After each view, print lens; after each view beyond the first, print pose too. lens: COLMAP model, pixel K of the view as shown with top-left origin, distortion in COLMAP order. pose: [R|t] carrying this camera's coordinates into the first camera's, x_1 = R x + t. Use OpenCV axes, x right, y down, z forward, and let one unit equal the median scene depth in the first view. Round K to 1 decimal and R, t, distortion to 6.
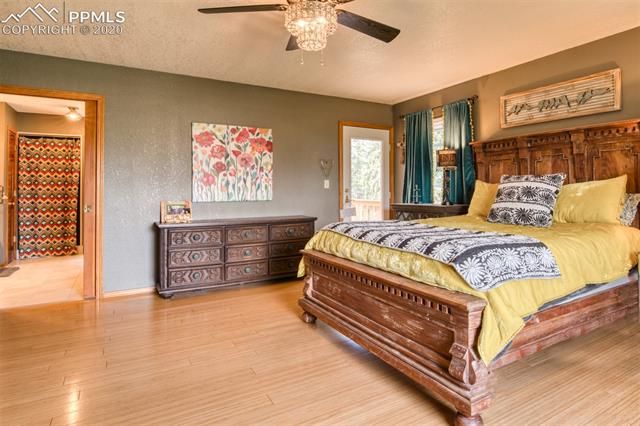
lens RADIAL K [[349.7, 0, 319.8], [0, 349.7, 186.6], [0, 0, 1]] dist [-0.000274, -0.000295]
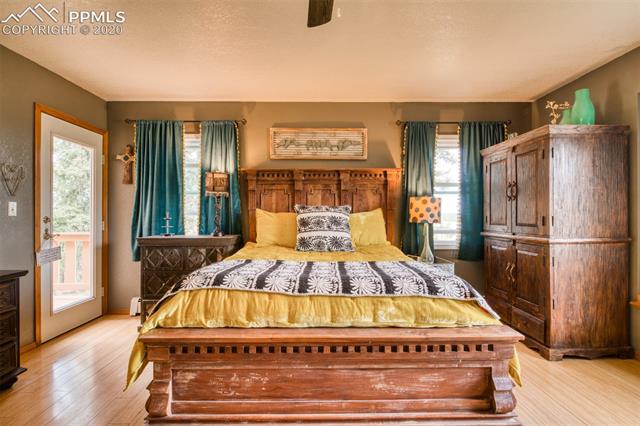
lens RADIAL K [[339.4, 0, 320.0], [0, 339.4, 213.0], [0, 0, 1]] dist [-0.001220, -0.000536]
pose [[0.483877, 0.010577, 0.875072, -0.313032], [-0.010998, 0.999921, -0.006005, -0.003019], [-0.875067, -0.006719, 0.483955, 0.439209]]
